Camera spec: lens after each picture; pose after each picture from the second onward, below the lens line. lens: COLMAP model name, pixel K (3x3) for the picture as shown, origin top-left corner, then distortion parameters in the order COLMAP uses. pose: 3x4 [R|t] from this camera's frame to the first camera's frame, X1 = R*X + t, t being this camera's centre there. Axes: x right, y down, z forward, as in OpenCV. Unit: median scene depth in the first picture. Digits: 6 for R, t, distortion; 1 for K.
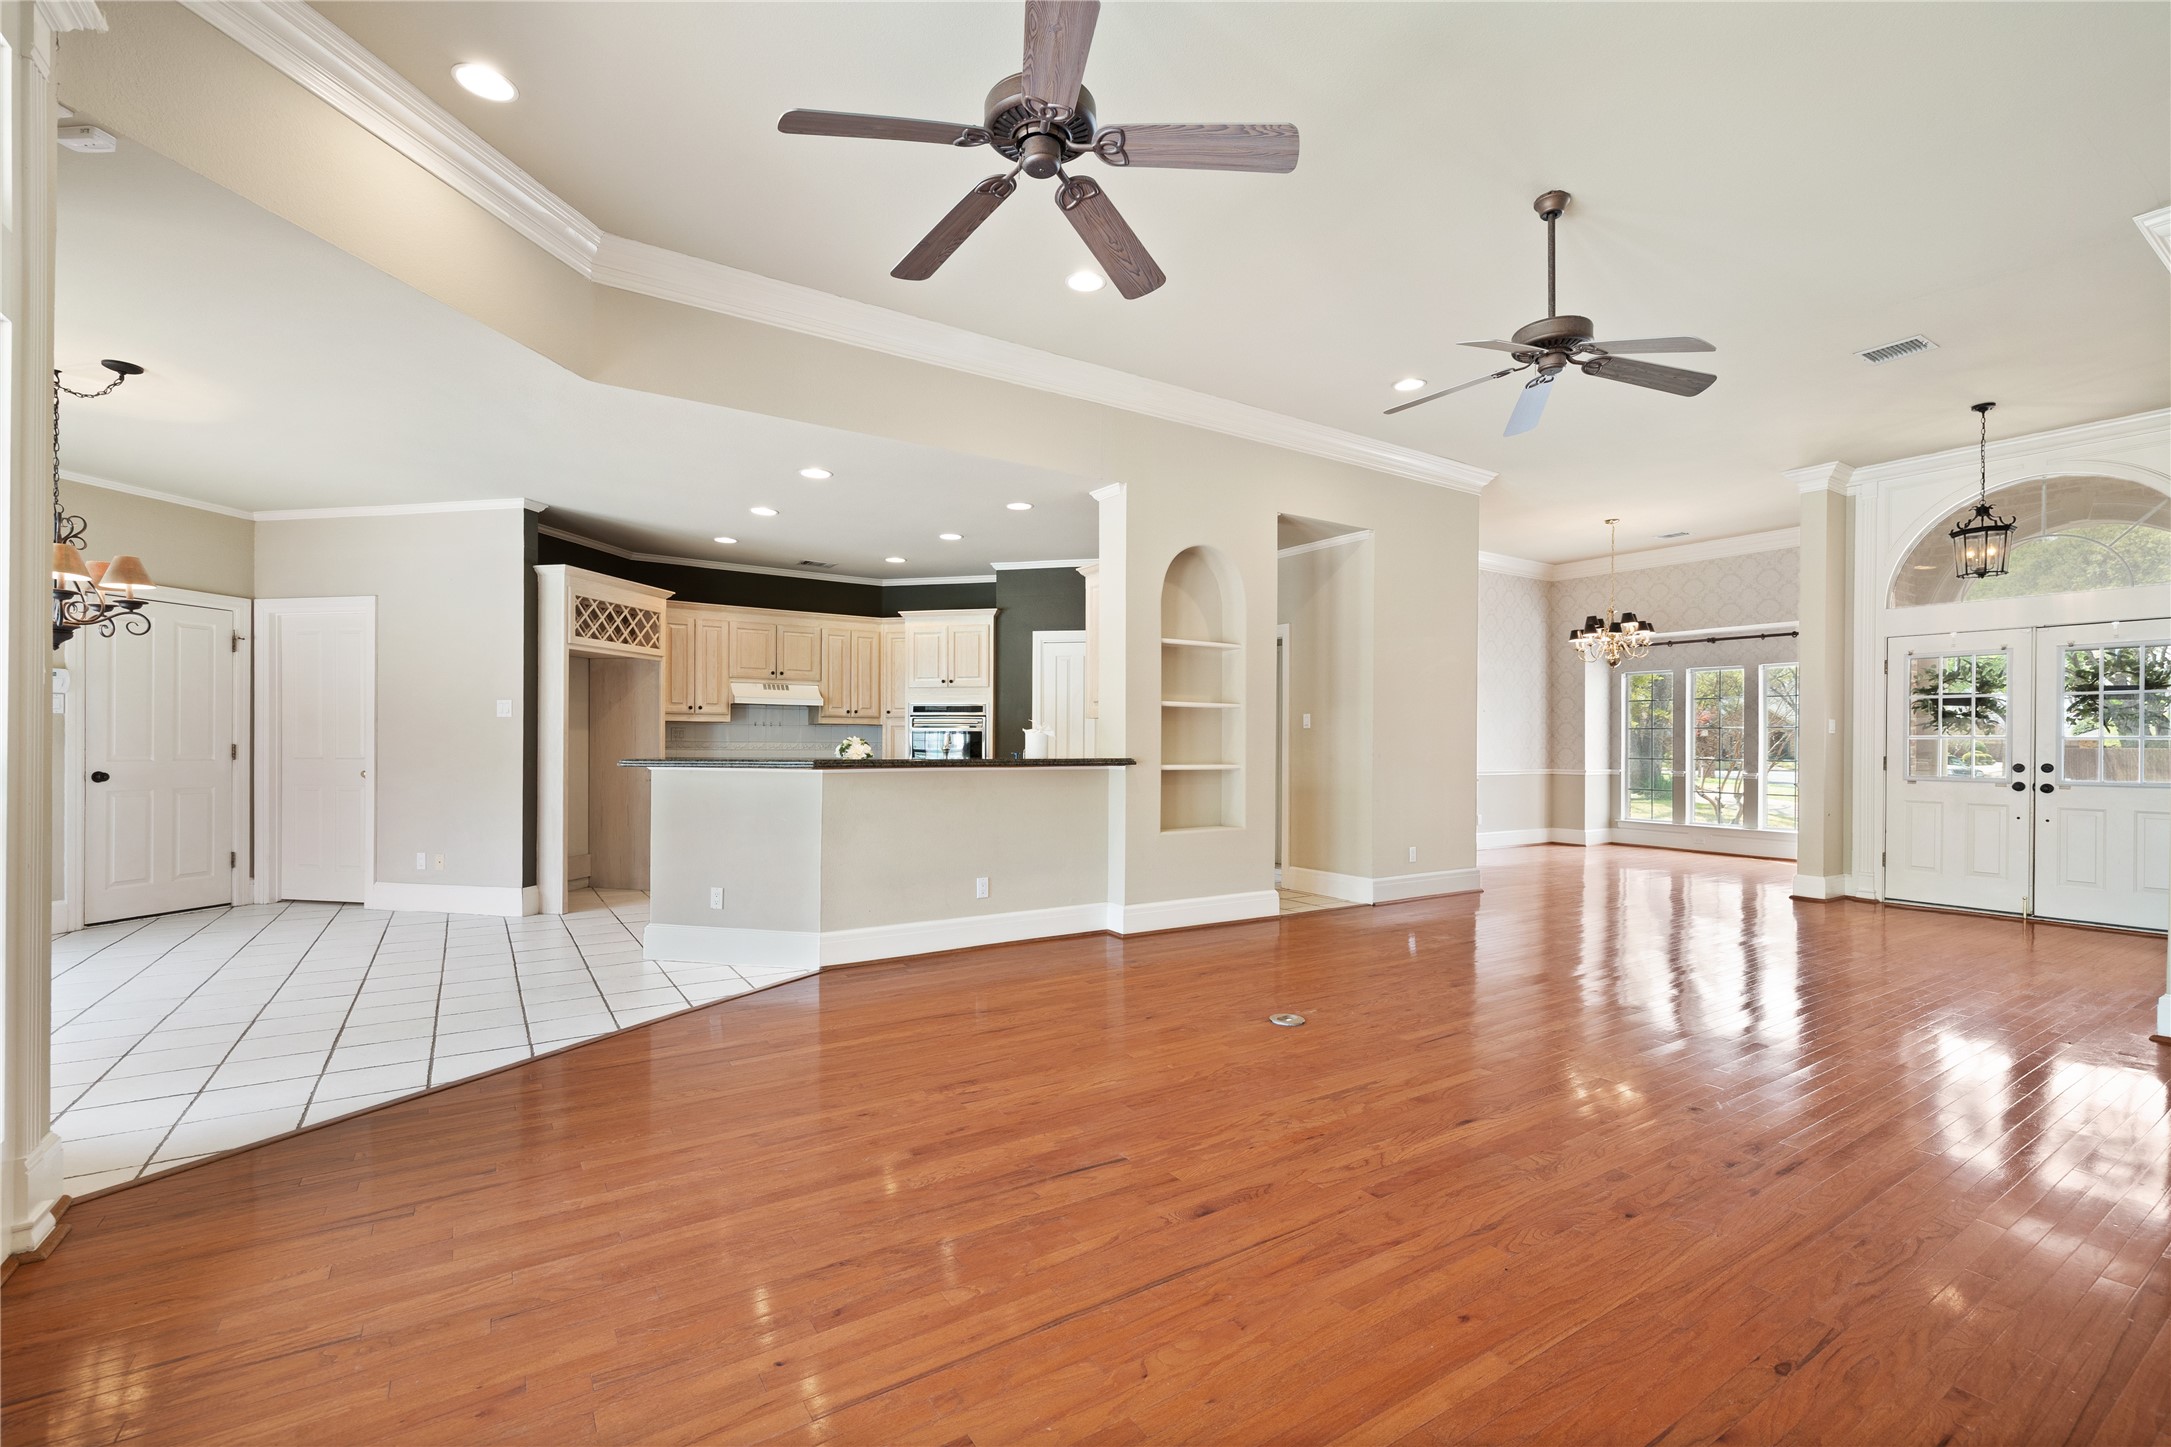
lens RADIAL K [[935.1, 0, 1087.4], [0, 935.1, 743.1], [0, 0, 1]] dist [0.002028, -0.000073]
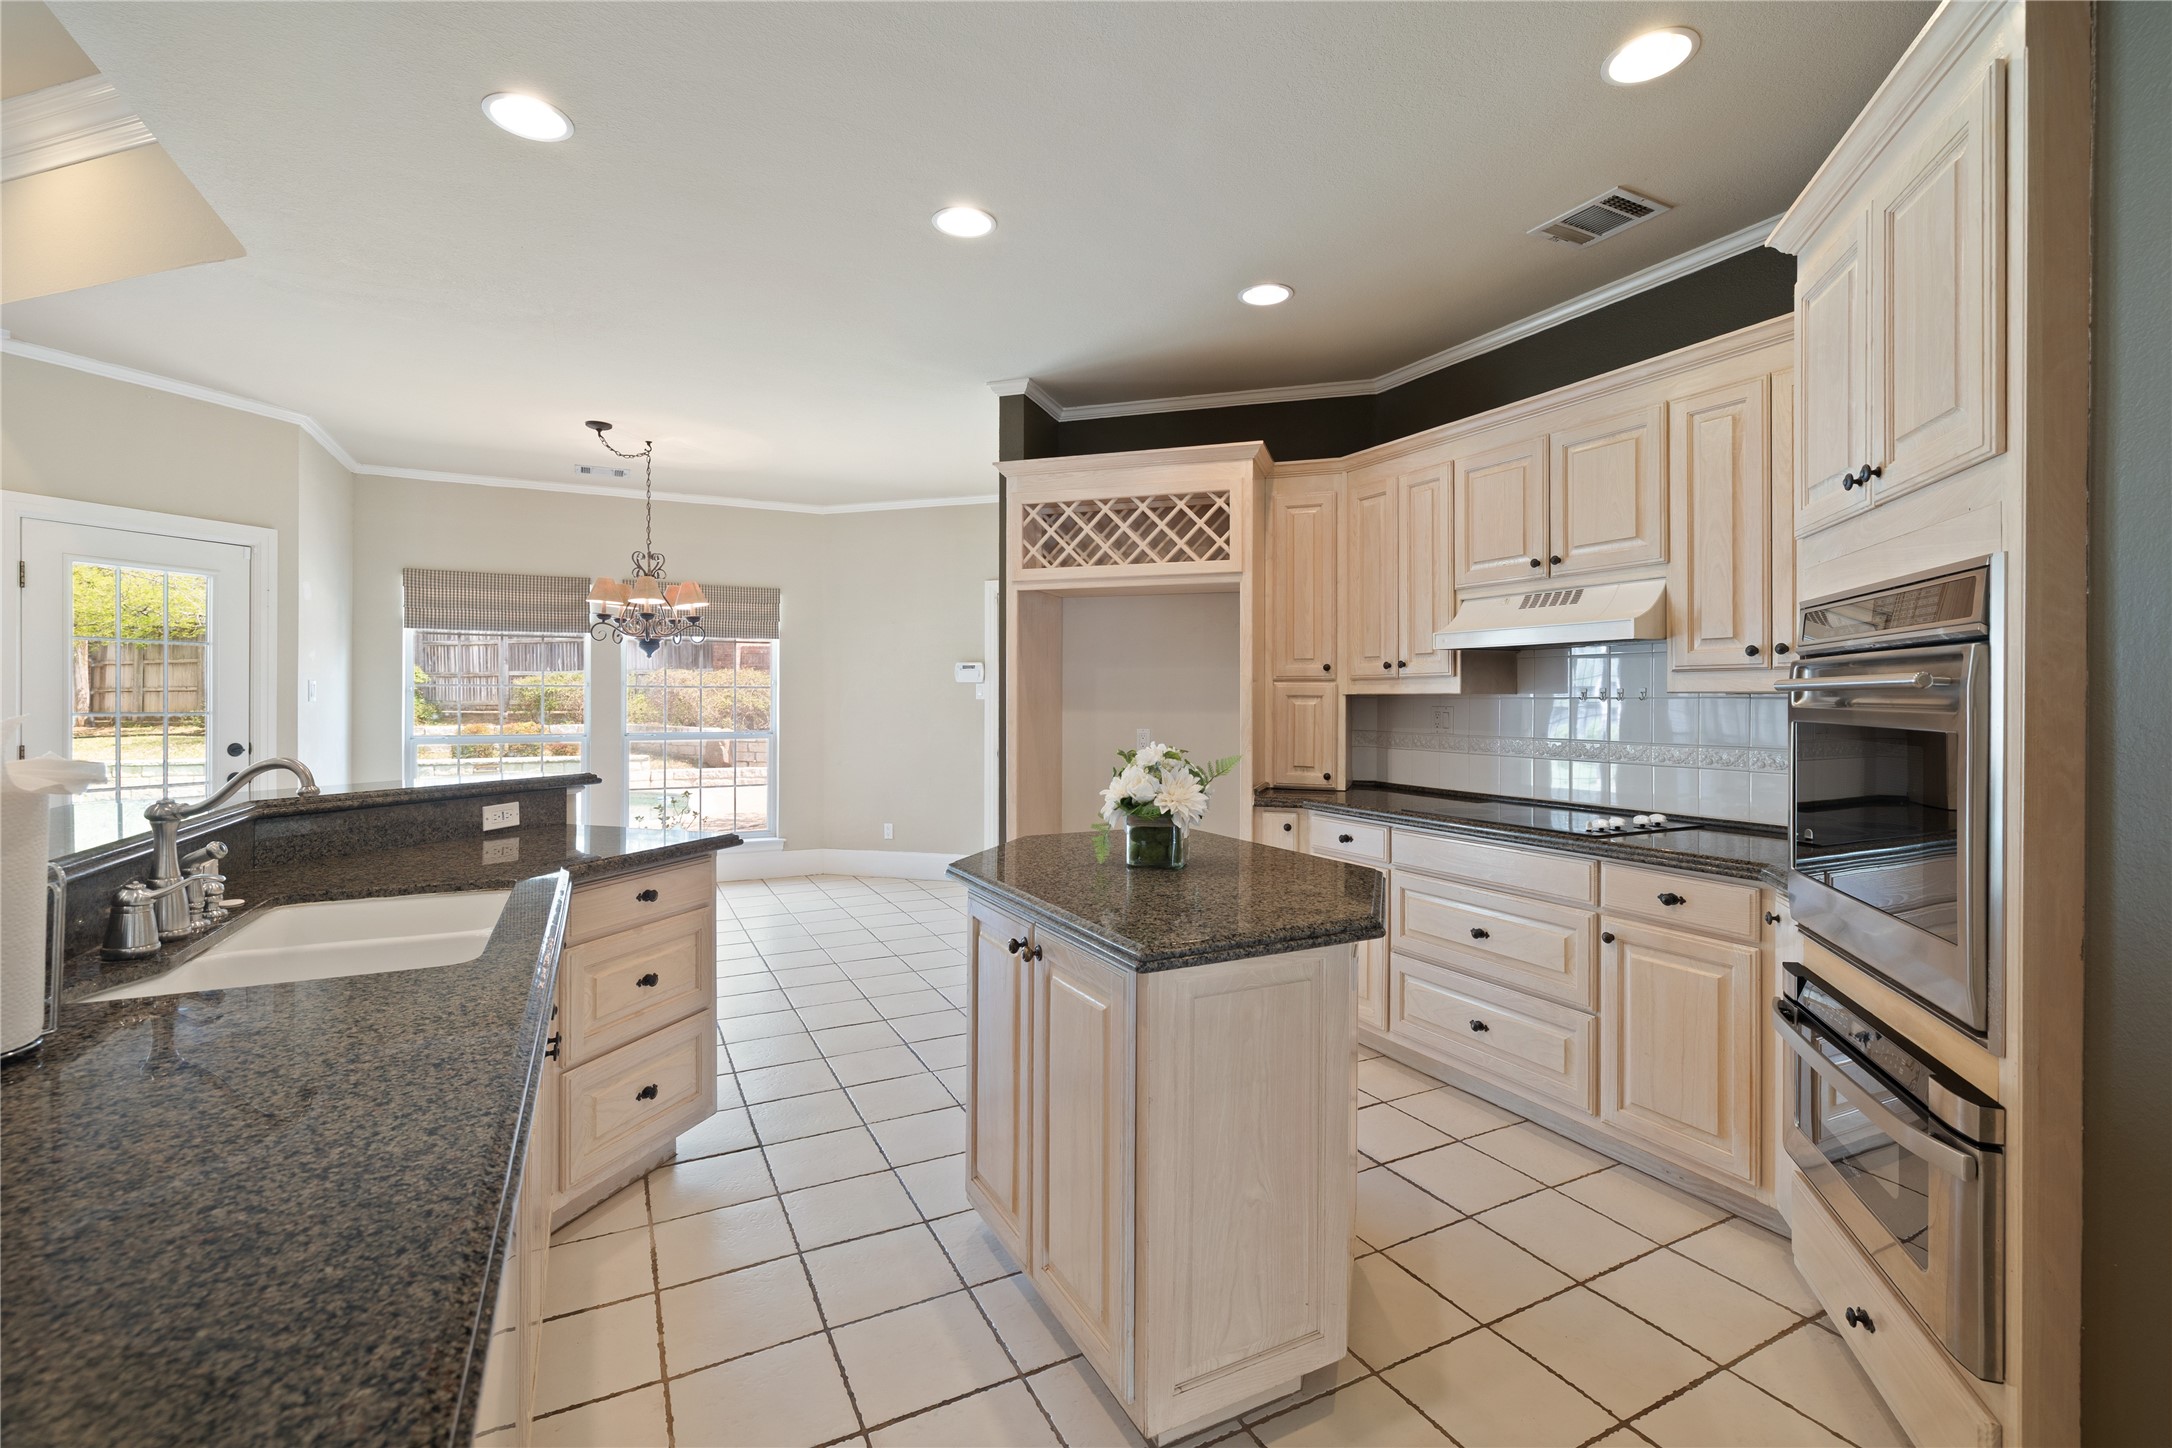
lens RADIAL K [[950.0, 0, 1108.6], [0, 950.0, 706.5], [0, 0, 1]] dist [-0.003132, -0.000169]
pose [[-0.104795, 0.001109, -0.994493, 0.083947], [-0.001198, 0.999999, 0.001242, -0.021245], [0.994493, 0.001321, -0.104793, 1.091460]]
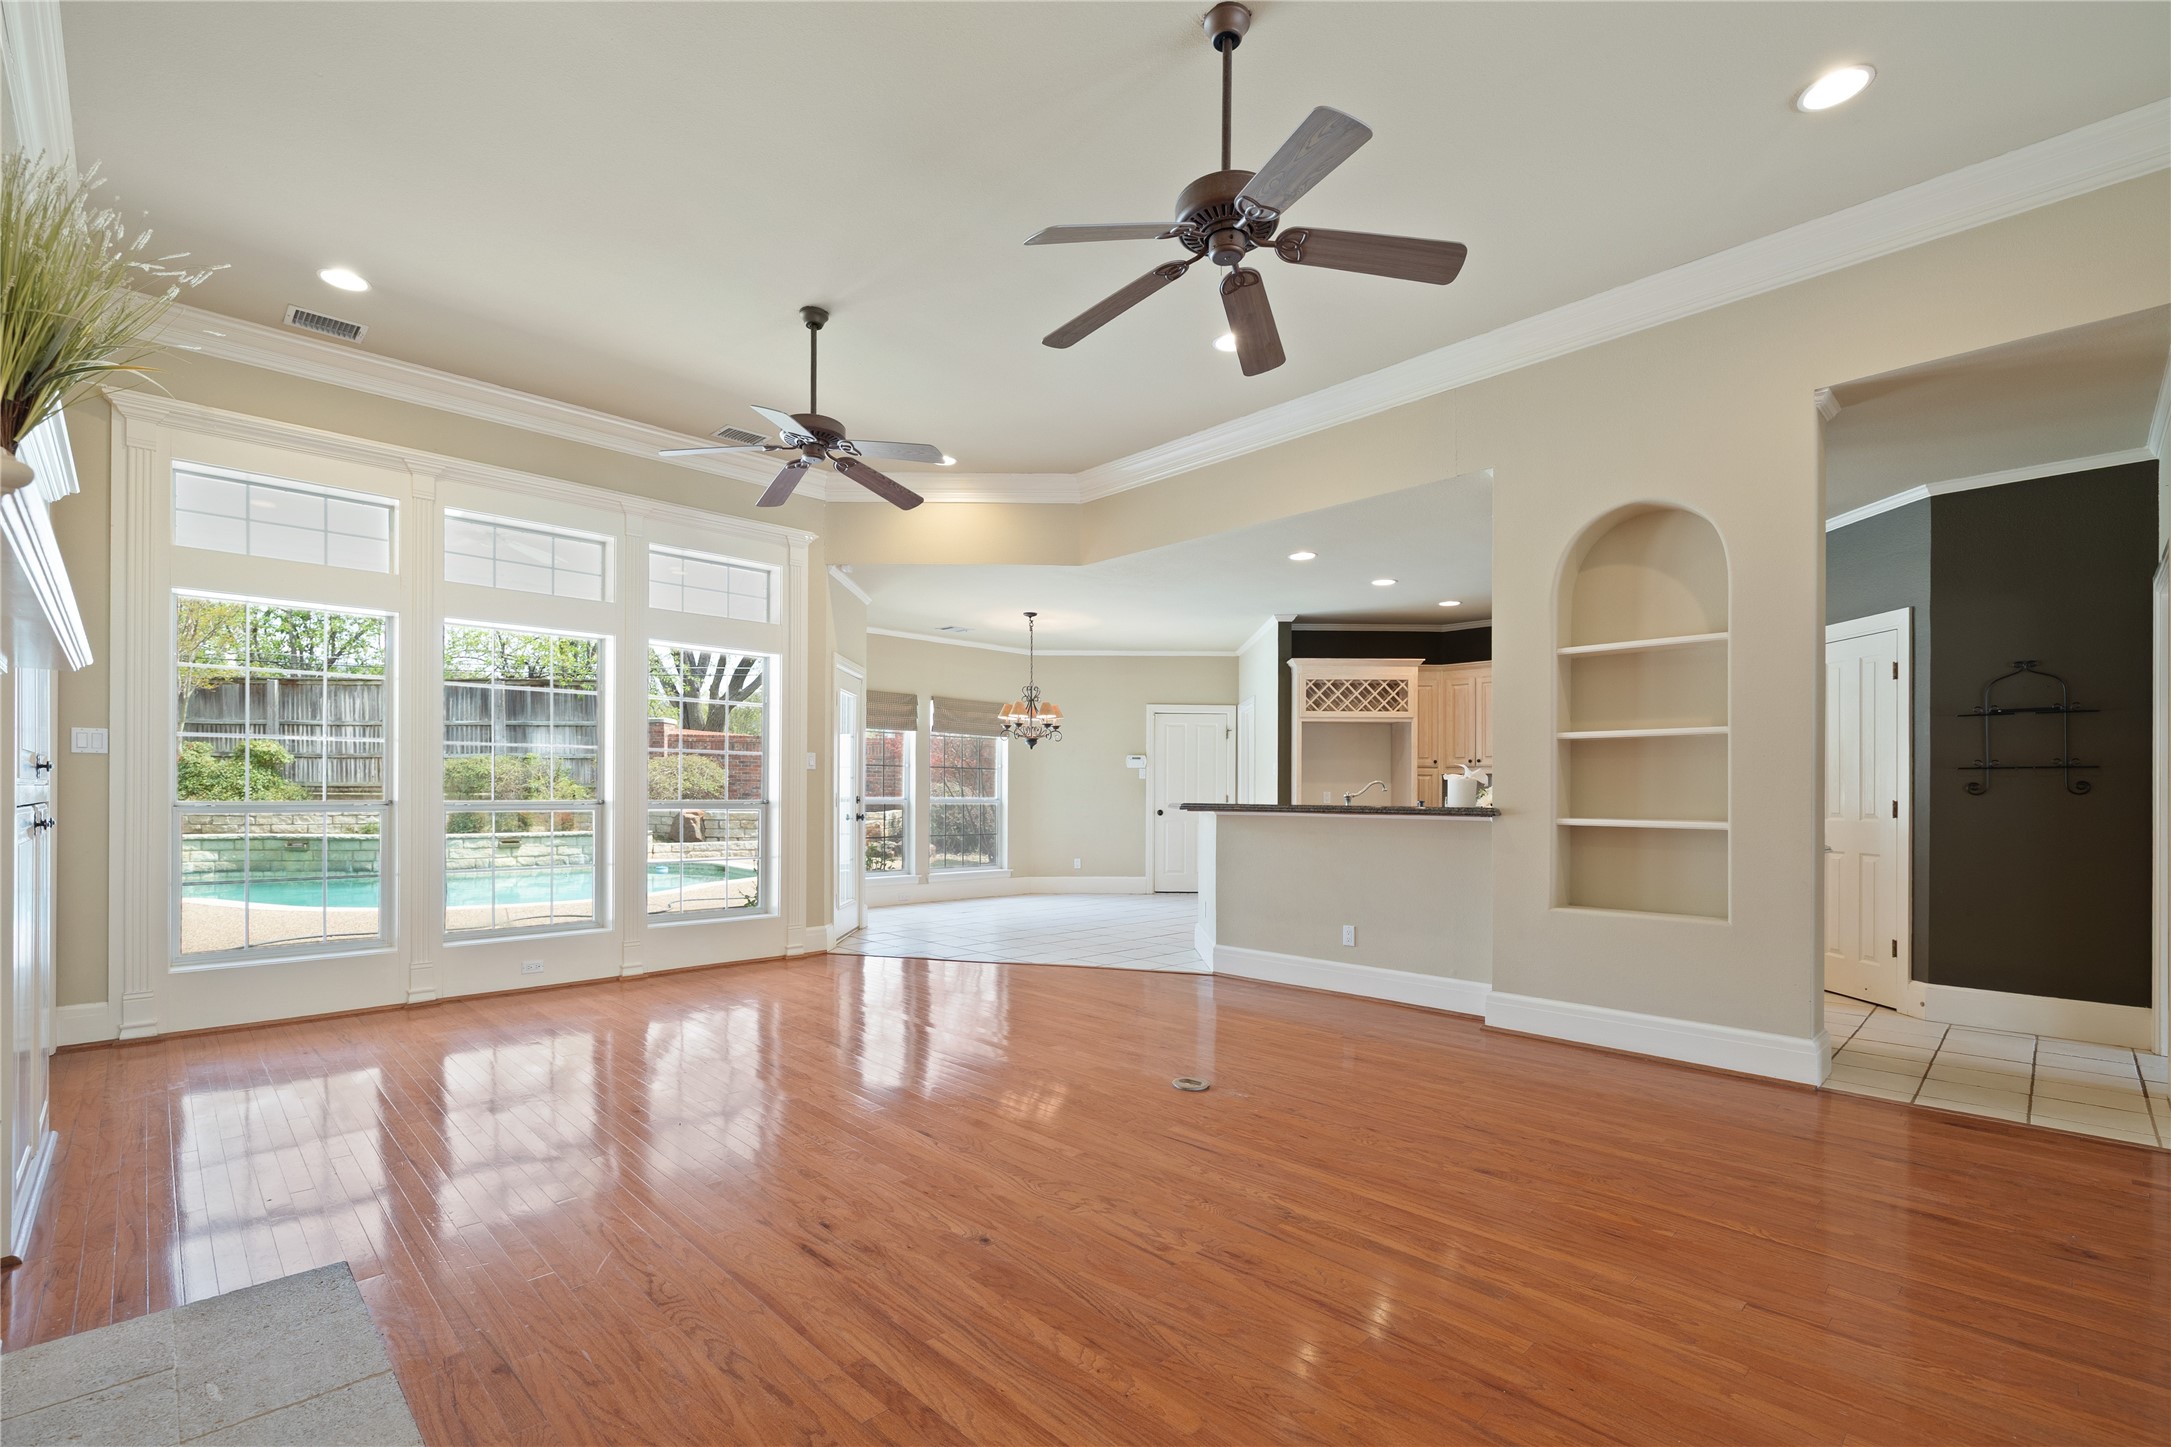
lens RADIAL K [[963.4, 0, 1095.1], [0, 963.4, 797.9], [0, 0, 1]] dist [0.000490, -0.000367]
pose [[0.201478, -0.000298, -0.979493, 0.681572], [-0.004131, 0.999991, -0.001154, 0.008547], [0.979484, 0.004279, 0.201474, 0.431104]]
